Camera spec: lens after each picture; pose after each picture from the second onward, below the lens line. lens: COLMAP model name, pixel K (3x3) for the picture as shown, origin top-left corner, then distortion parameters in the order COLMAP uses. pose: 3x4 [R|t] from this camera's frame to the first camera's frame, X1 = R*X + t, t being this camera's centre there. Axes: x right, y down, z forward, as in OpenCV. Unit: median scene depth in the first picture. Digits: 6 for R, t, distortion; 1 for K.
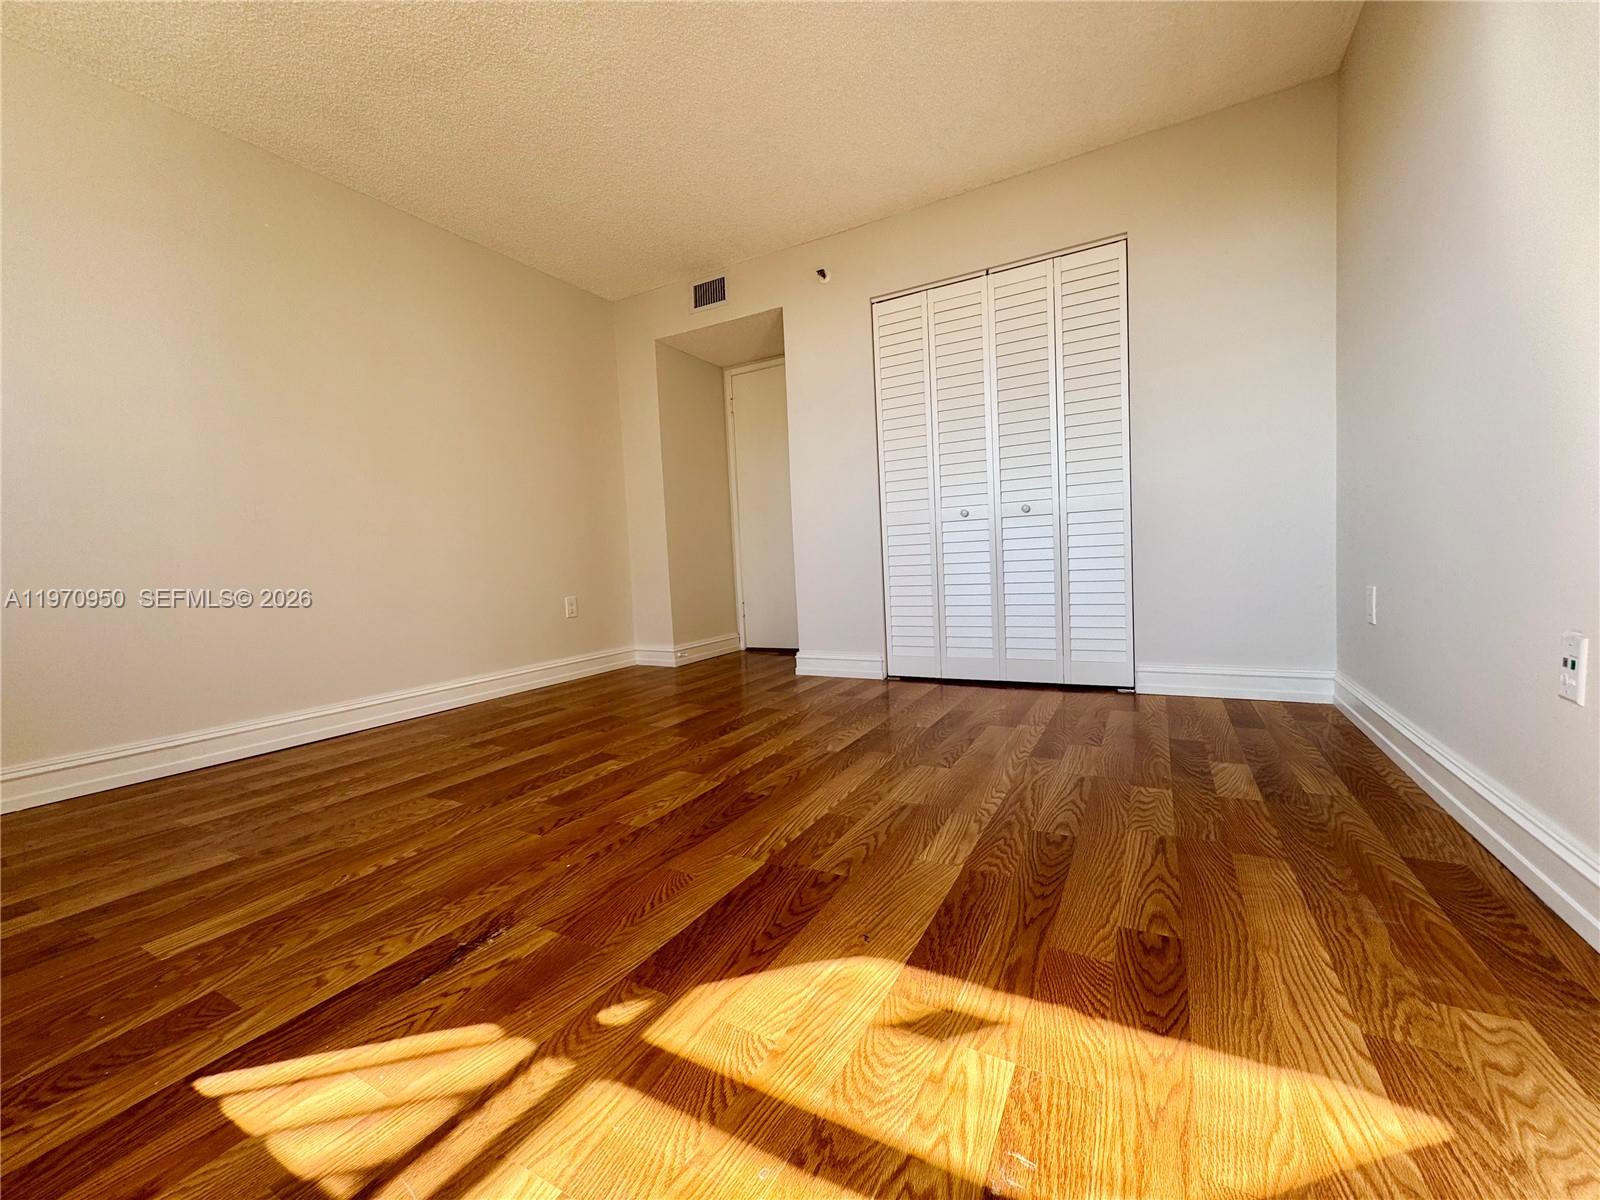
lens RADIAL K [[640.0, 0, 798.1], [0, 640.0, 599.7], [0, 0, 1]] dist [-0.002909, 0.000490]
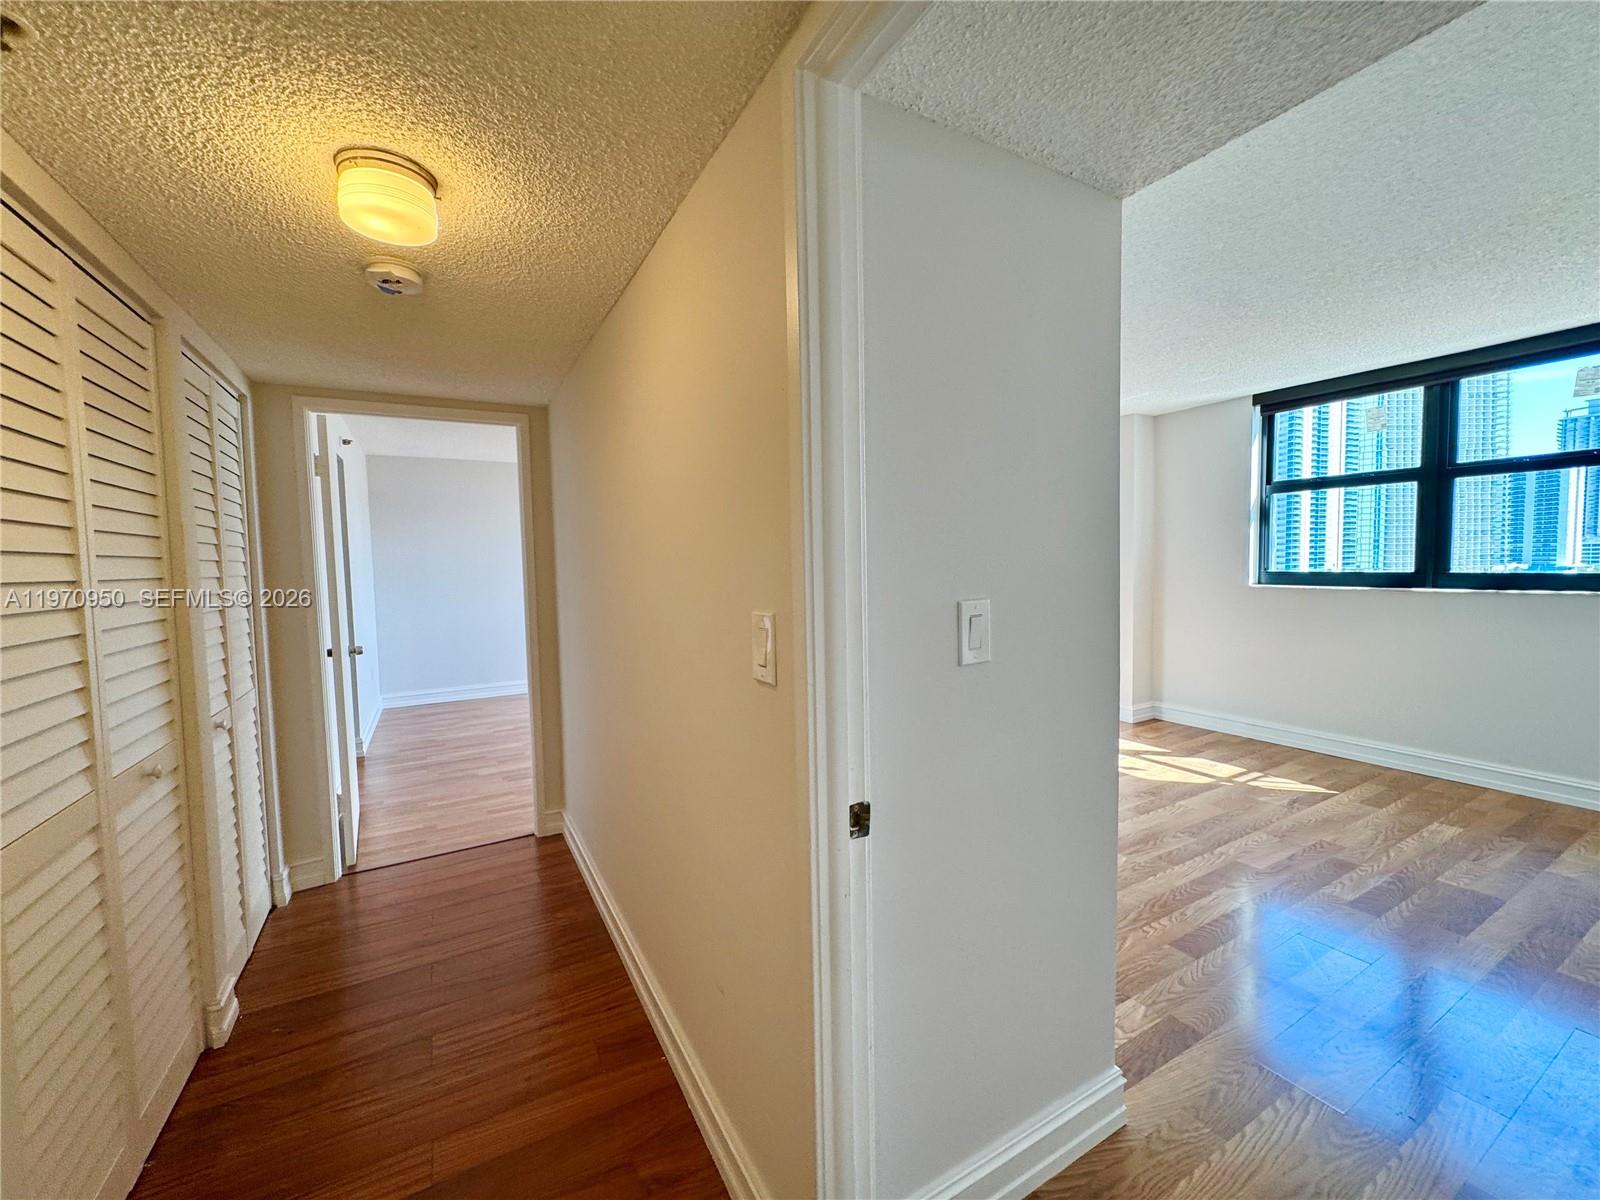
lens RADIAL K [[640.0, 0, 802.2], [0, 640.0, 598.0], [0, 0, 1]] dist [-0.002909, 0.000490]
pose [[-0.851097, 0.034478, 0.523874, -0.122756], [0.093297, 0.991892, 0.086293, -0.613429], [-0.516652, 0.122319, -0.847413, 3.277125]]
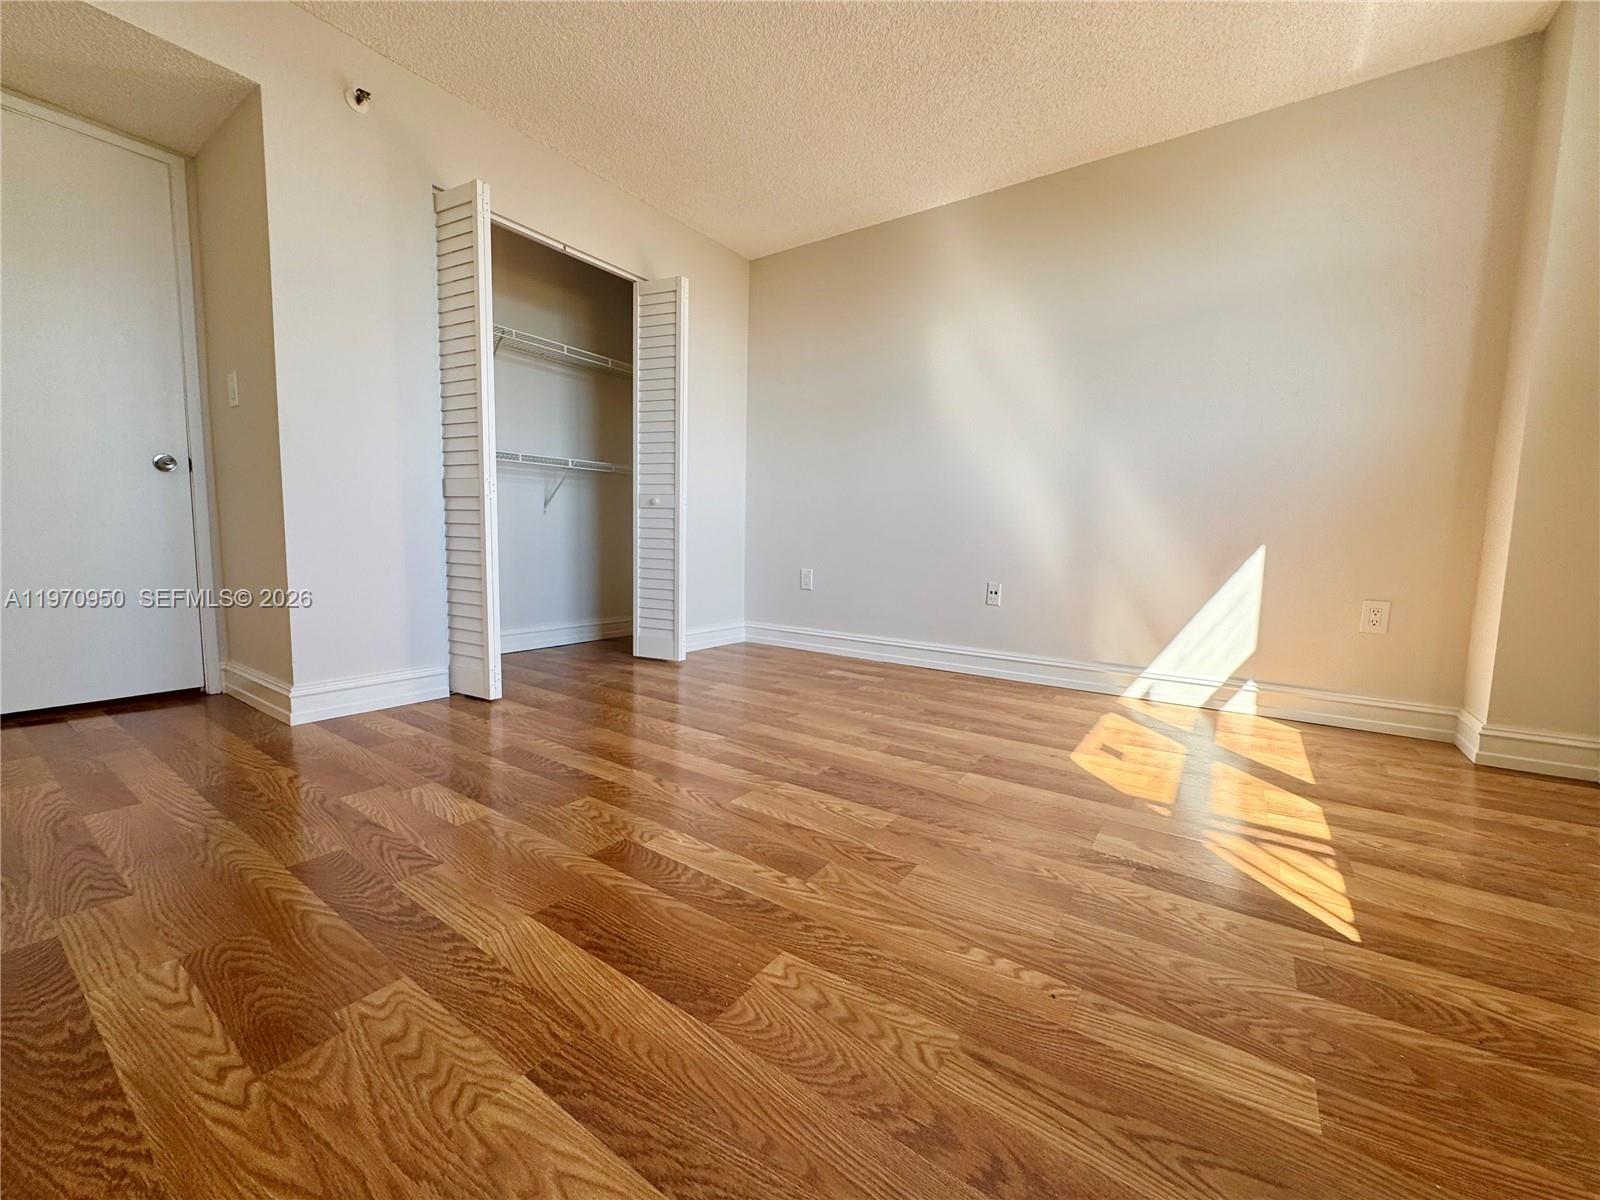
lens RADIAL K [[640.0, 0, 803.1], [0, 640.0, 602.0], [0, 0, 1]] dist [-0.002909, 0.000490]
pose [[0.098859, -0.053947, 0.993638, -1.267136], [0.035572, 0.998083, 0.050649, -0.027192], [-0.994465, 0.030339, 0.100589, 1.079005]]
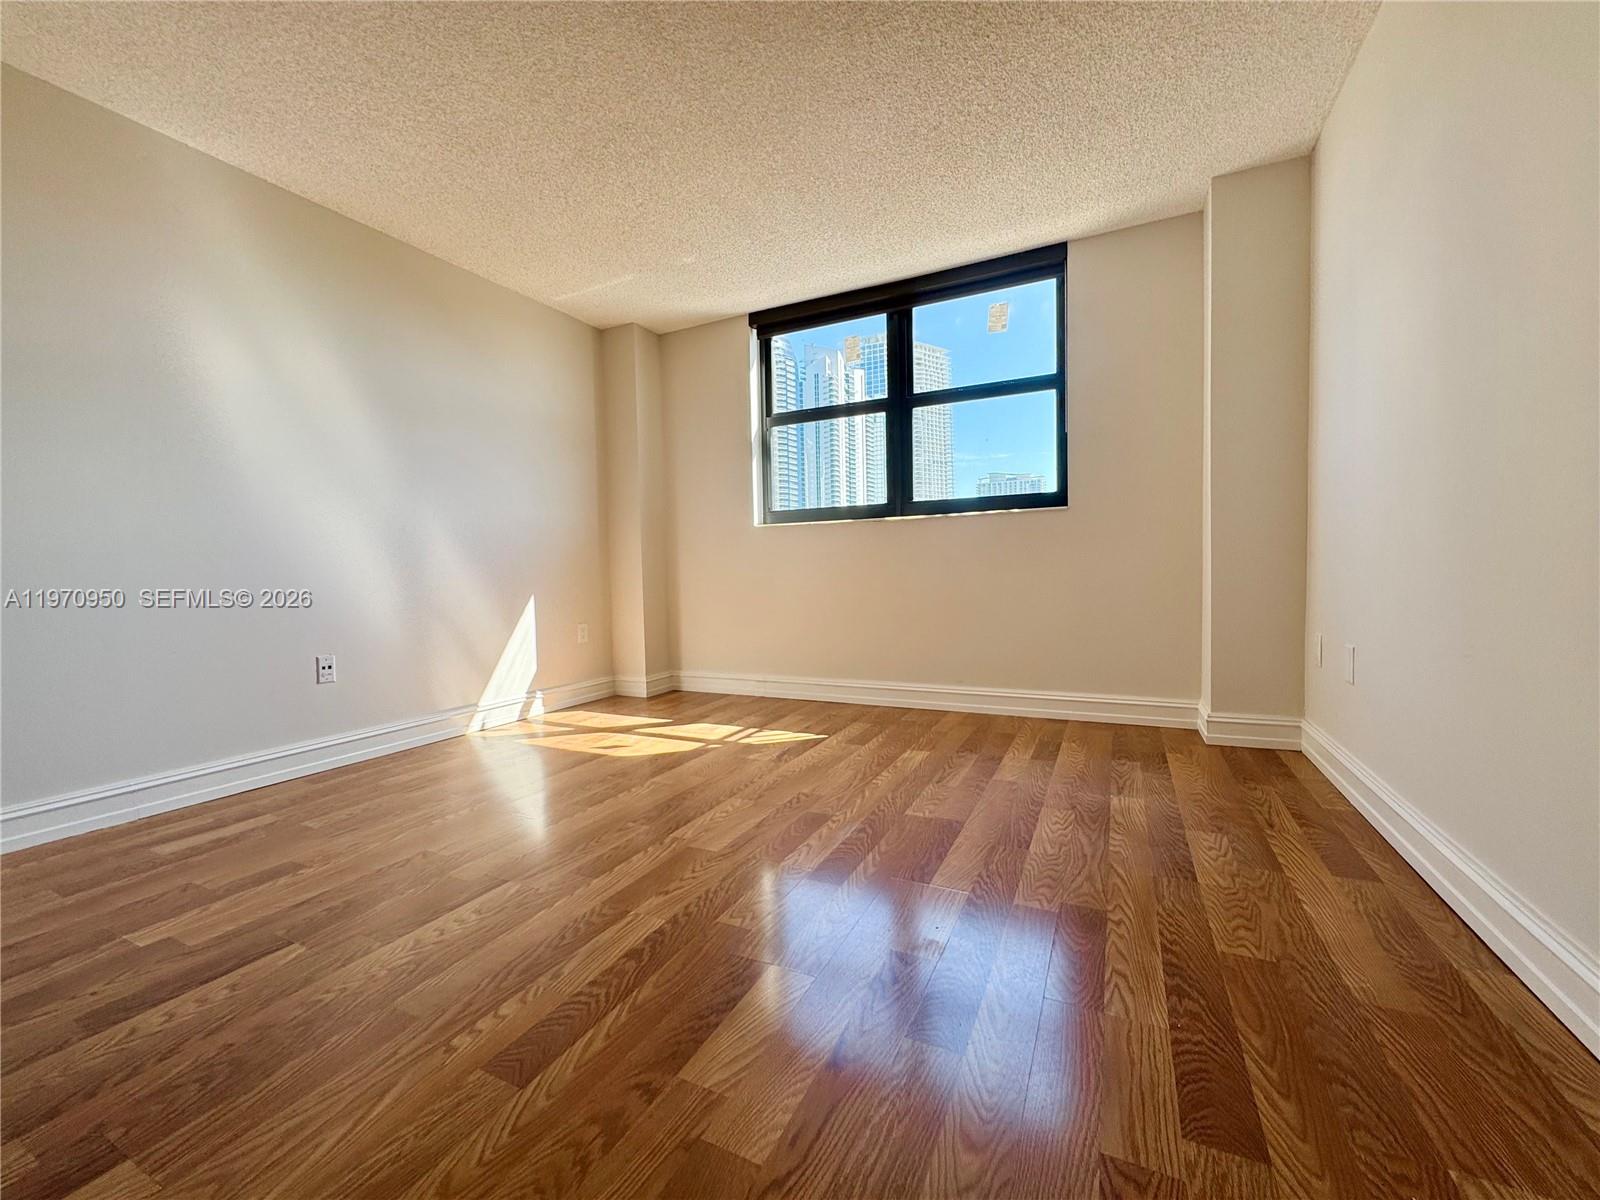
lens RADIAL K [[640.0, 0, 799.3], [0, 640.0, 600.7], [0, 0, 1]] dist [-0.002909, 0.000490]
pose [[-0.996561, 0.071611, -0.041681, -0.377502], [0.066749, 0.991884, 0.108217, -0.210276], [0.049092, 0.105063, -0.993253, 2.419563]]
